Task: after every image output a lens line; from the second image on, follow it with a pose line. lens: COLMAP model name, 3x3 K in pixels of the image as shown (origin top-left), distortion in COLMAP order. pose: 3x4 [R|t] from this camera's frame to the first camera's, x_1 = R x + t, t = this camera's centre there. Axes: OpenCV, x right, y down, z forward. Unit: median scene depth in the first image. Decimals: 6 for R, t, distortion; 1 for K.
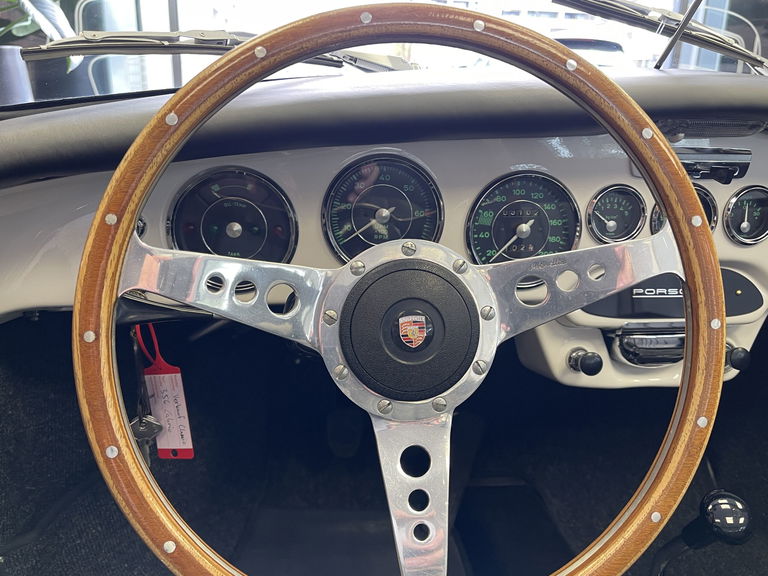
lens RADIAL K [[645.4, 0, 393.0], [0, 645.4, 293.3], [0, 0, 1]] dist [0.081710, -0.098821]
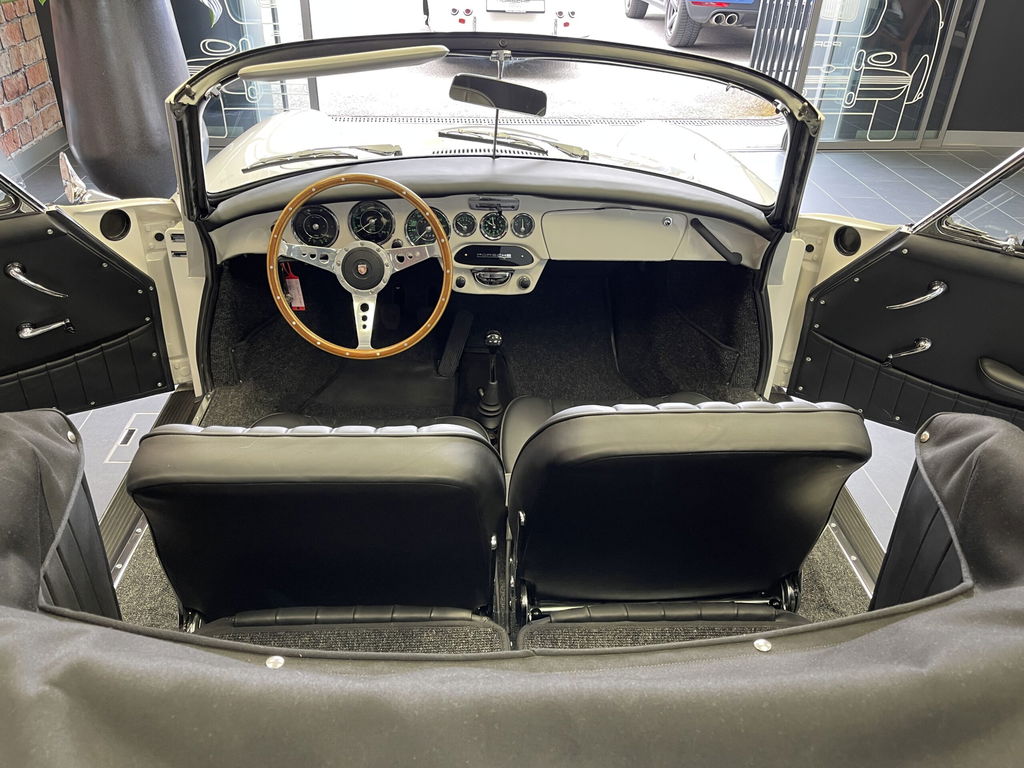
lens RADIAL K [[800.1, 0, 515.5], [0, 800.1, 384.8], [0, 0, 1]] dist [0.070409, -0.081538]
pose [[0.994873, 0.055529, -0.084521, 1.163364], [-0.034489, 0.971959, 0.232608, -0.342156], [0.095067, -0.228501, 0.968891, -2.995551]]
